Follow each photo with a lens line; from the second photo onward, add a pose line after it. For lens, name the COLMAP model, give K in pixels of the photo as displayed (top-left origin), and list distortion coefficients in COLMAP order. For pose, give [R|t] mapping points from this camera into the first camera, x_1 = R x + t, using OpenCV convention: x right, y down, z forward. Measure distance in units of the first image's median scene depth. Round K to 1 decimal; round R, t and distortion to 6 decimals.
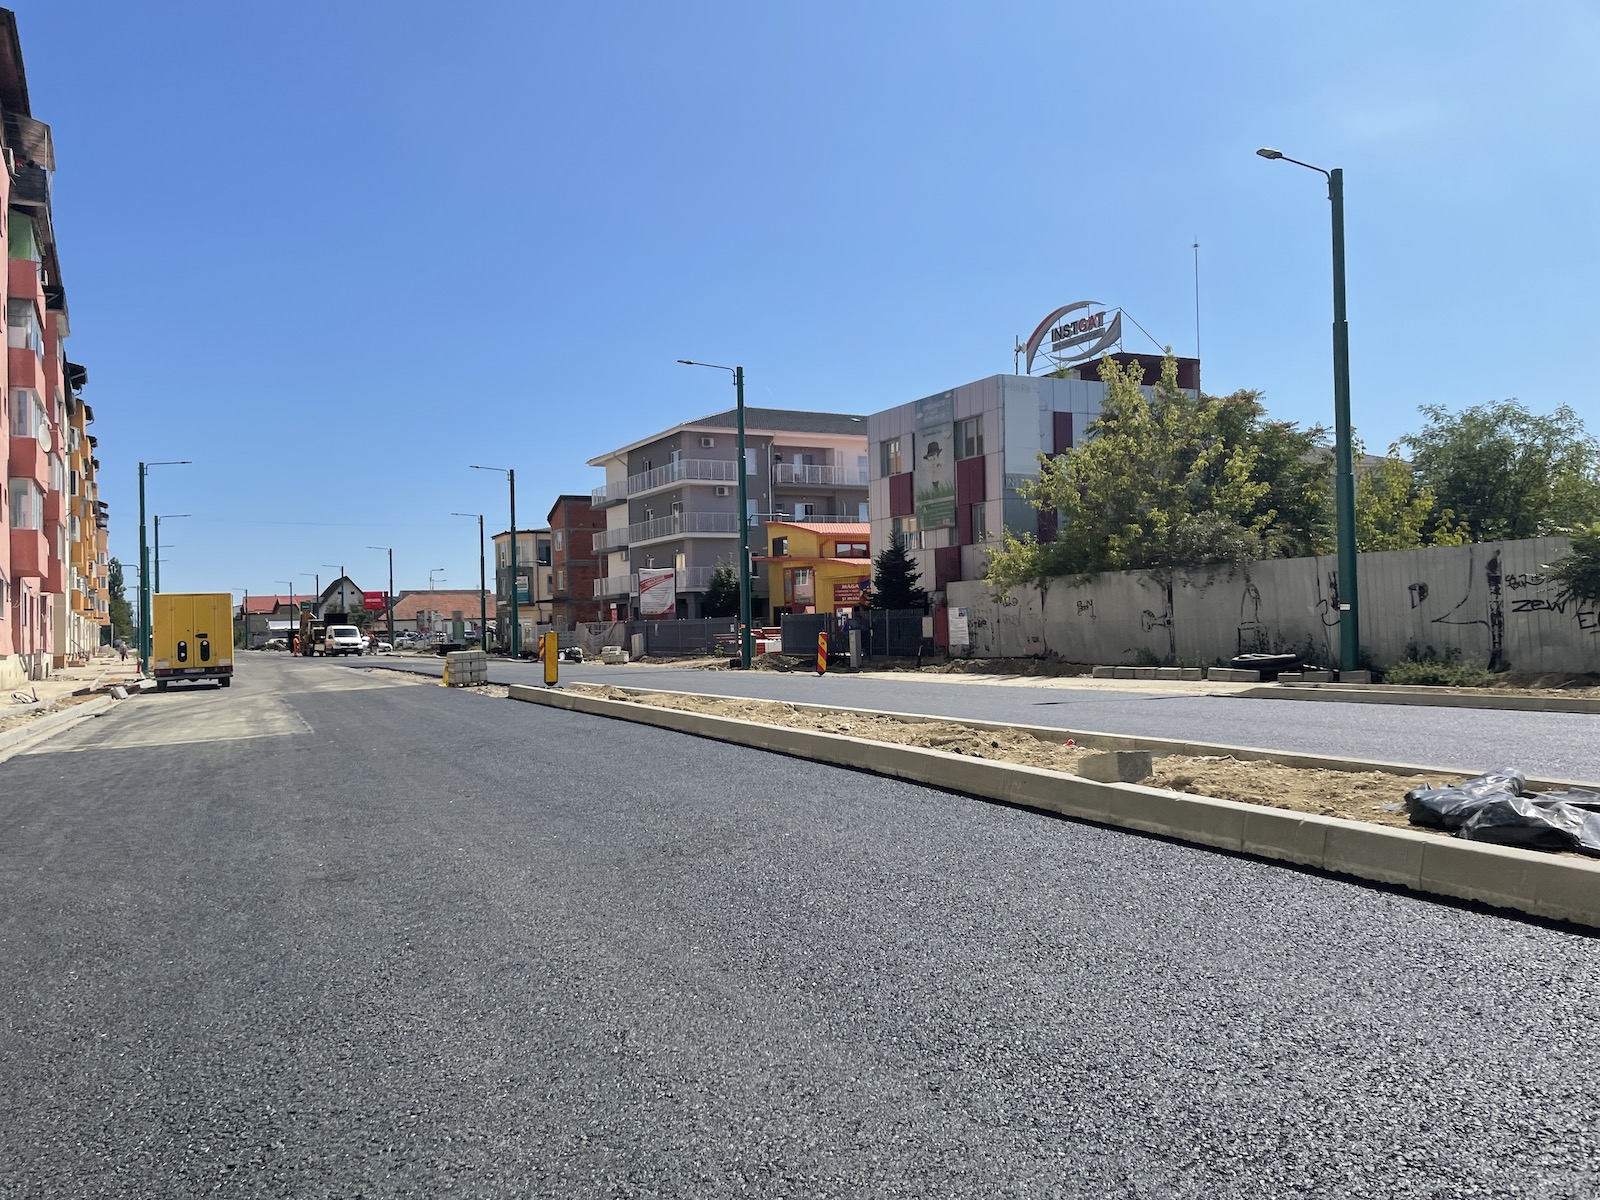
lens RADIAL K [[1191.4, 0, 800.0], [0, 1191.4, 600.0], [0, 0, 1]] dist [0.123139, -0.161251]
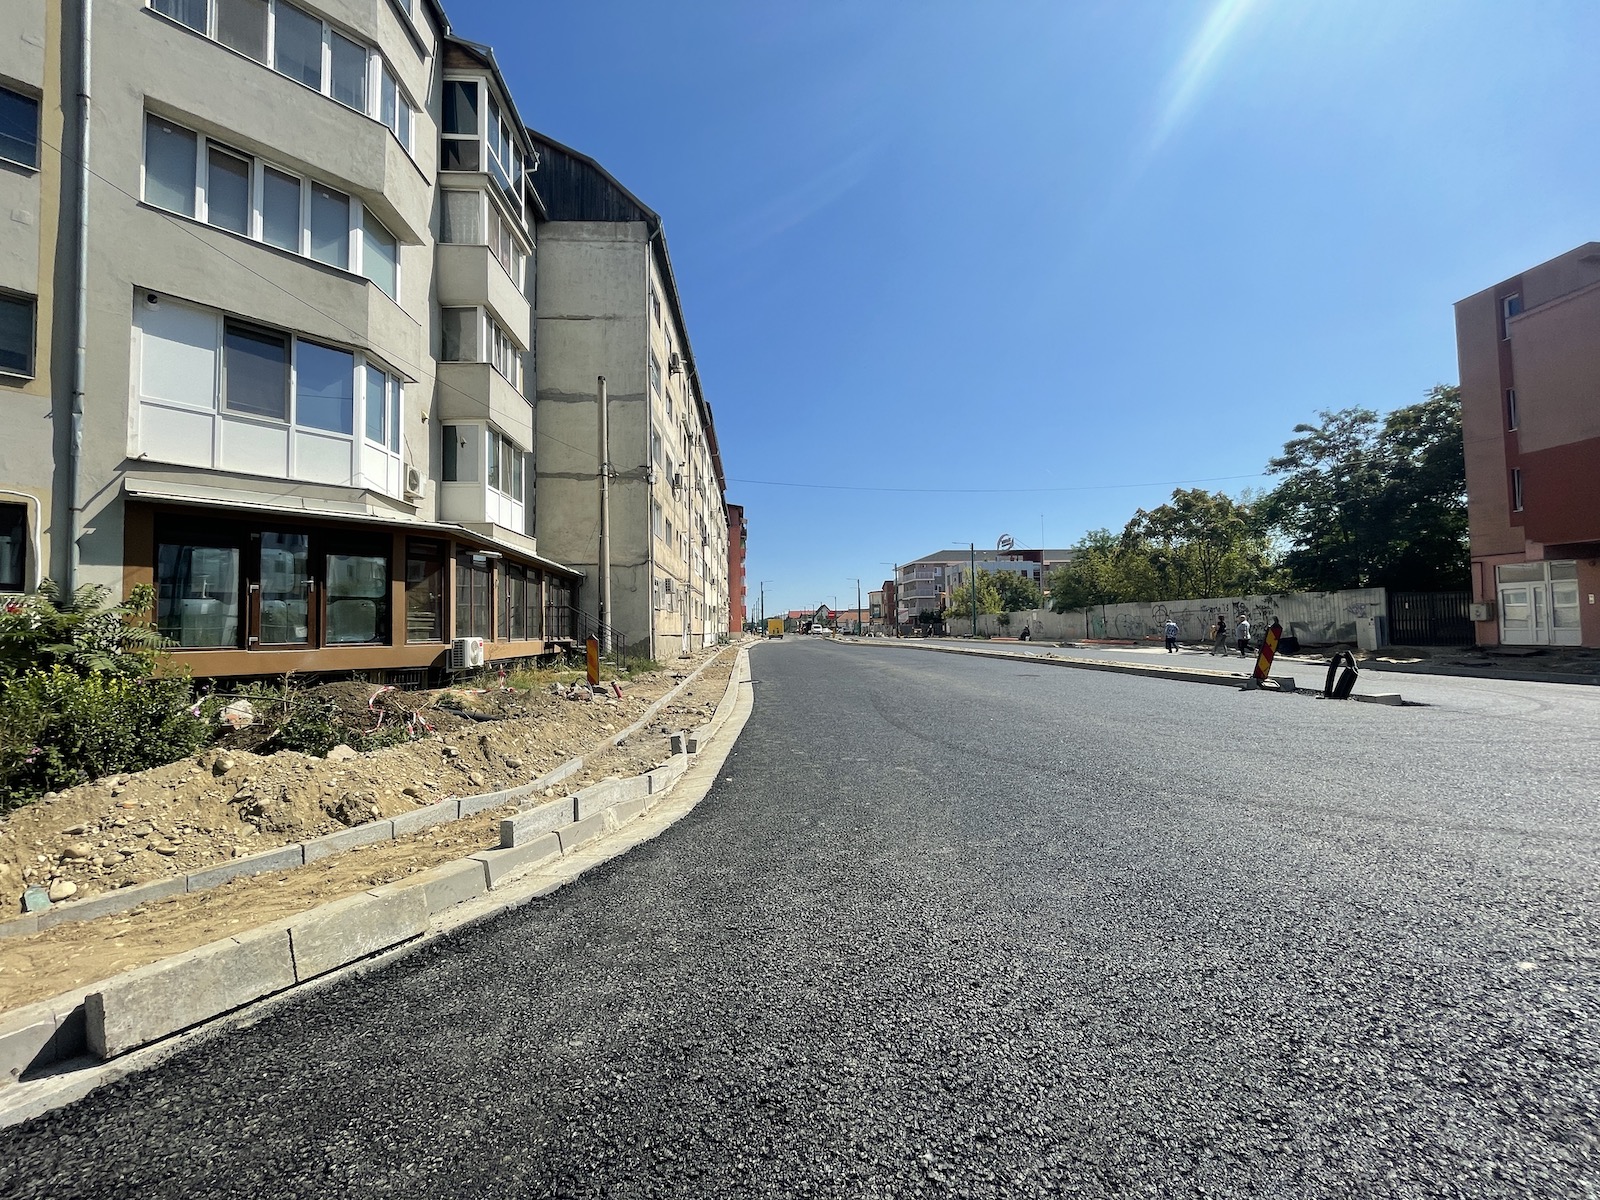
lens RADIAL K [[647.2, 0, 801.1], [0, 647.2, 598.0], [0, 0, 1]] dist [-0.001761, 0.000219]
pose [[0.914802, -0.002733, -0.403893, 0.462837], [-0.005219, 0.999814, -0.018587, -0.028830], [0.403868, 0.019112, 0.914617, -0.963687]]
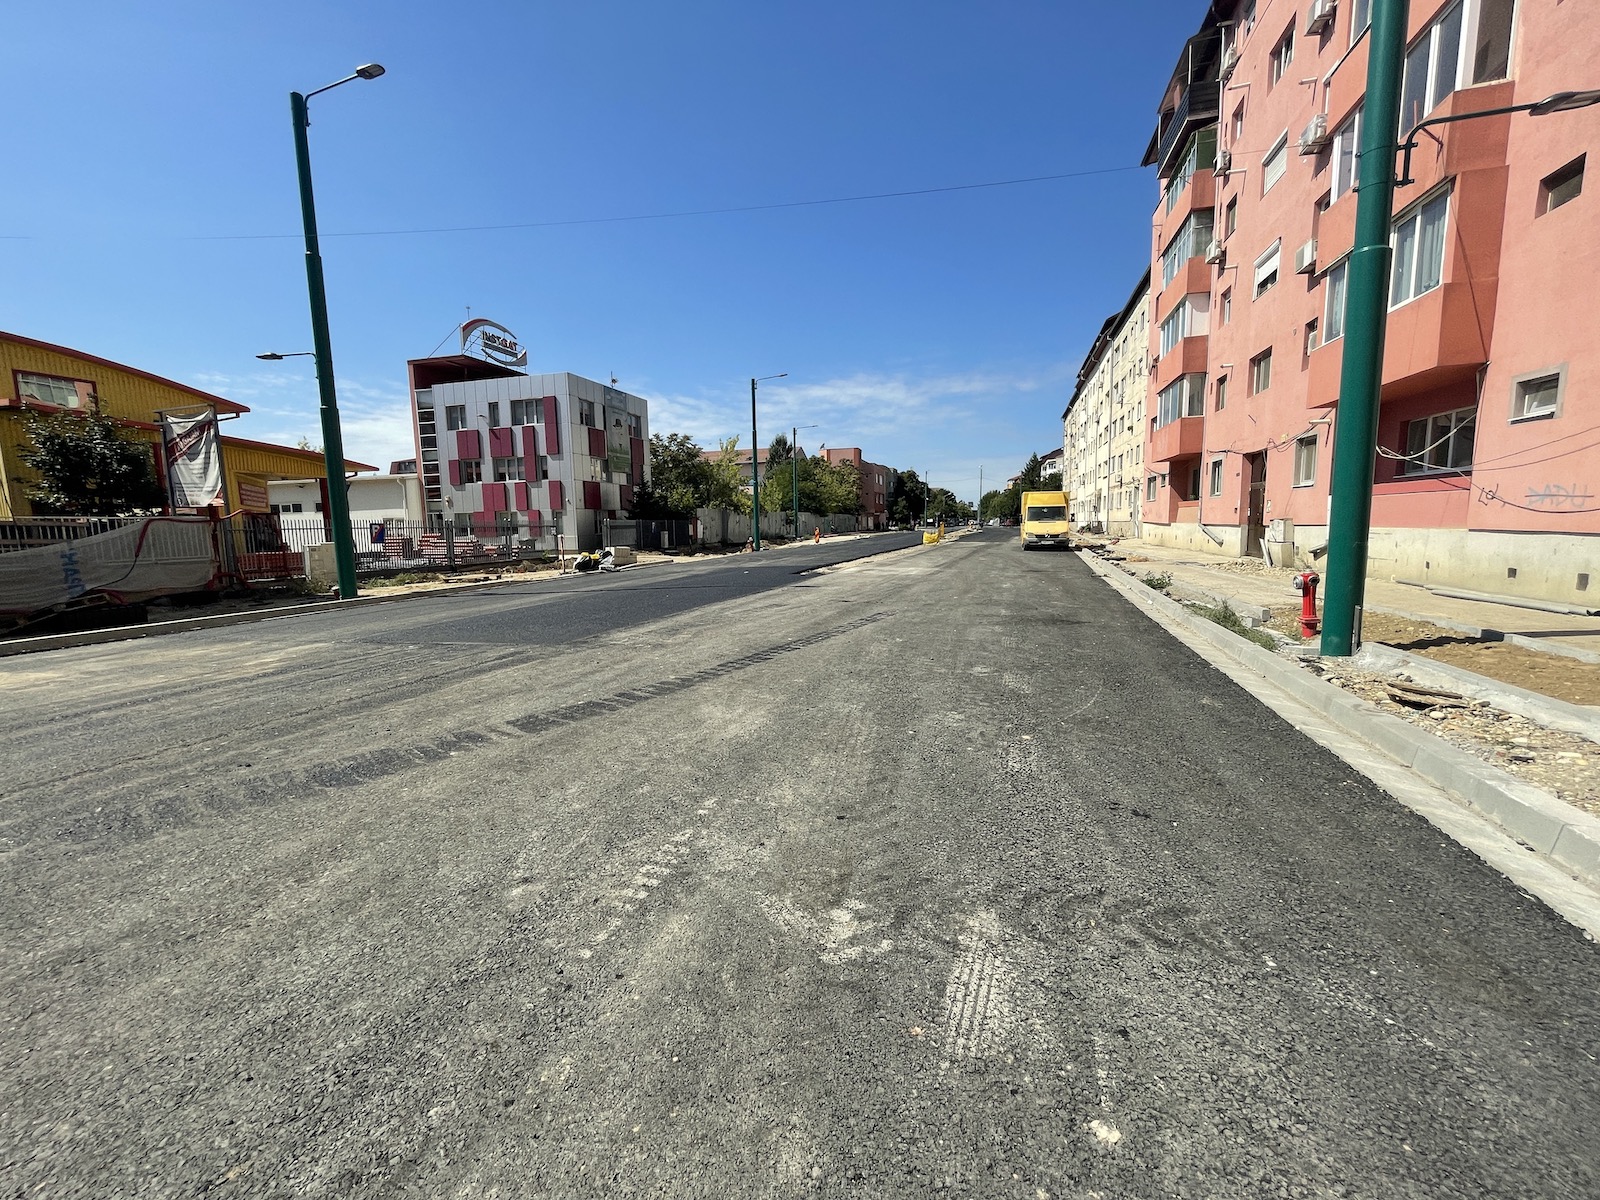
lens RADIAL K [[645.8, 0, 804.6], [0, 645.8, 609.8], [0, 0, 1]] dist [-0.000900, -0.000125]
pose [[-0.709283, -0.050879, 0.703086, -0.688744], [0.024259, 0.995039, 0.096480, 0.048780], [-0.704507, 0.085488, -0.704530, 1.422409]]
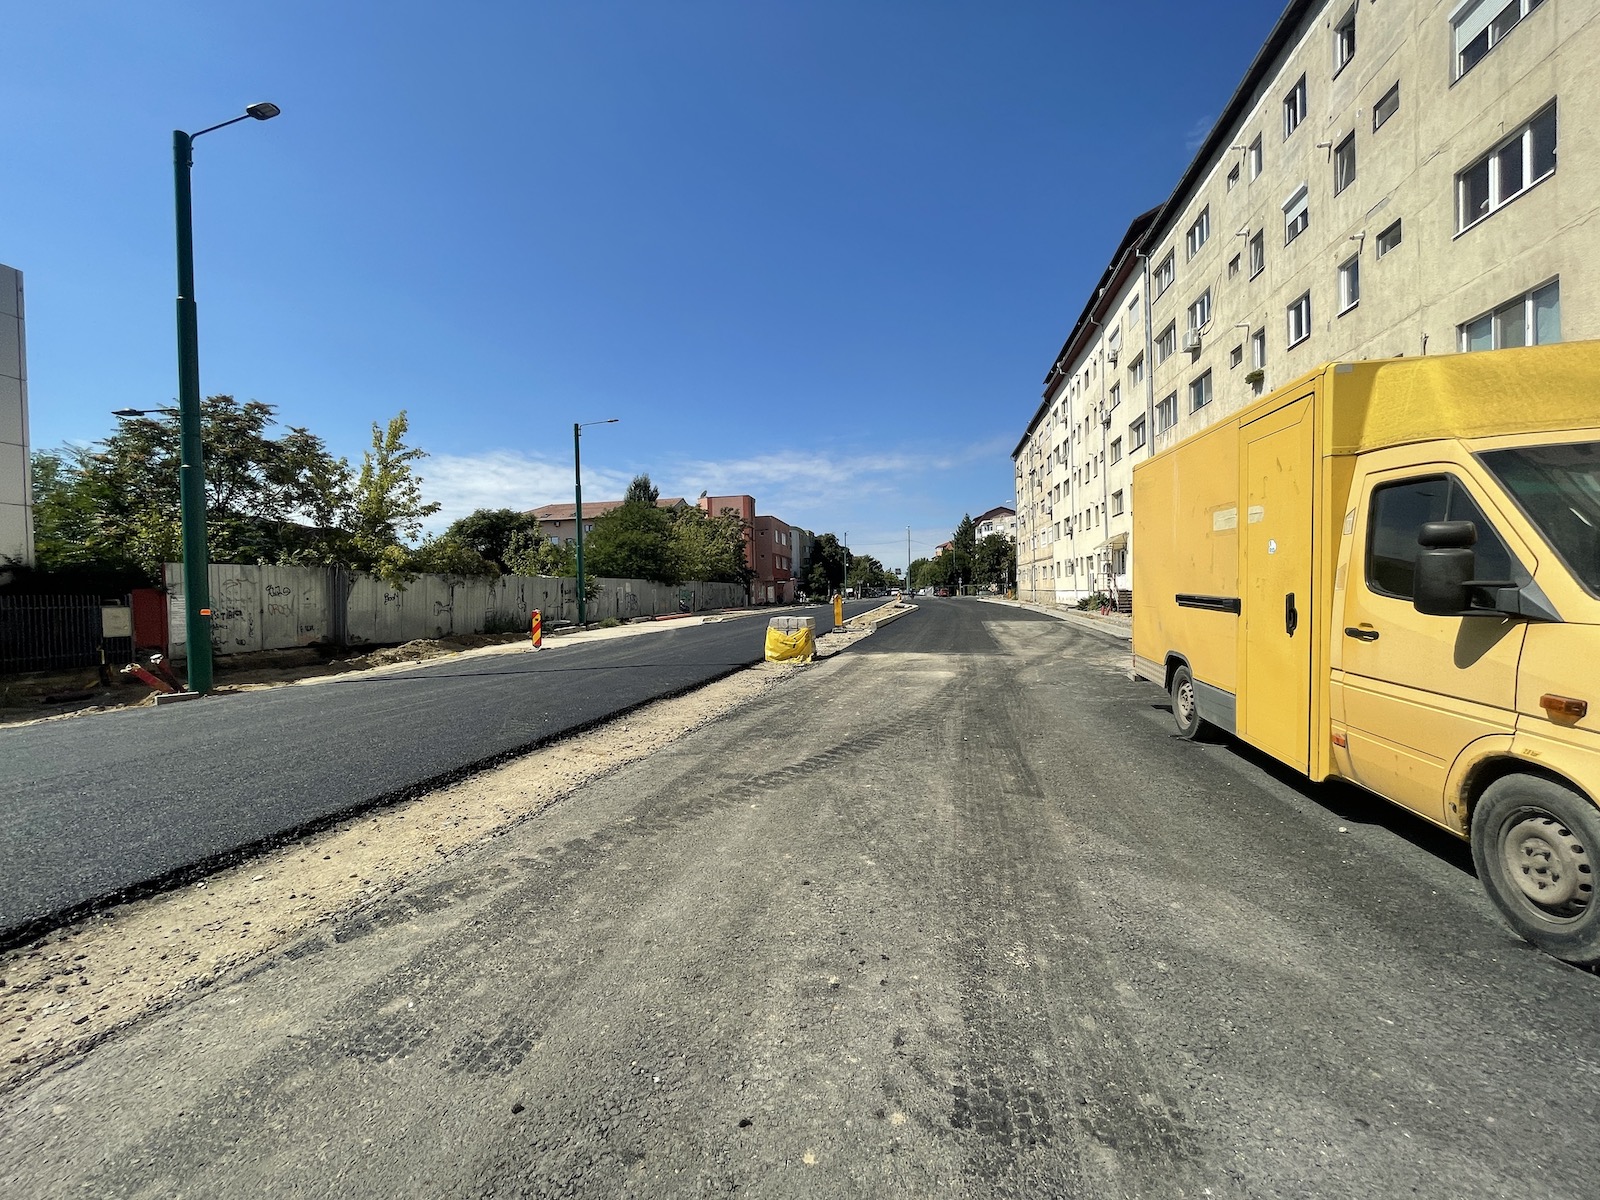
lens RADIAL K [[653.2, 0, 793.7], [0, 653.2, 582.9], [0, 0, 1]] dist [-0.000708, -0.000027]
pose [[-0.770251, 0.058744, 0.635029, -0.379894], [0.034096, 0.998118, -0.050976, 0.028485], [-0.636828, -0.017613, -0.770804, 0.904878]]
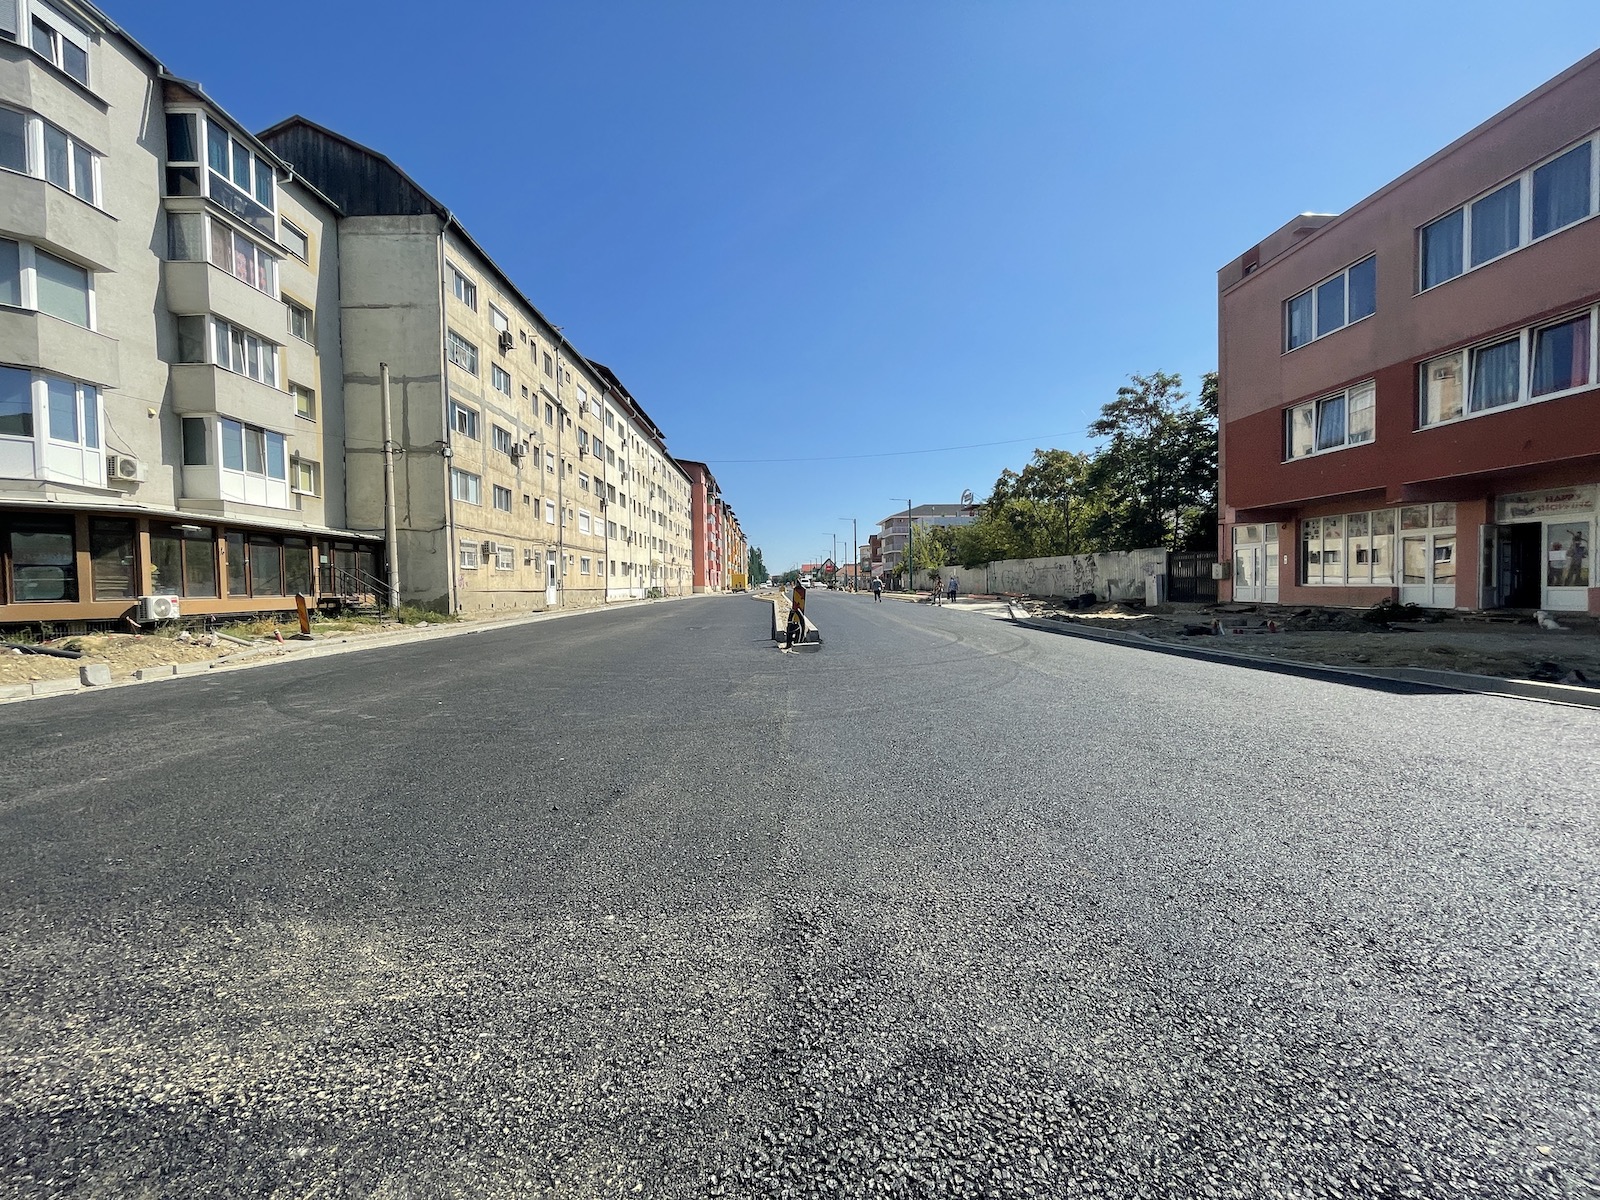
lens RADIAL K [[647.2, 0, 801.1], [0, 647.2, 598.0], [0, 0, 1]] dist [-0.001761, 0.000219]
pose [[0.893551, 0.029136, -0.448016, 0.679177], [-0.004935, 0.998469, 0.055091, -0.035899], [0.448936, -0.047015, 0.892326, -0.925150]]
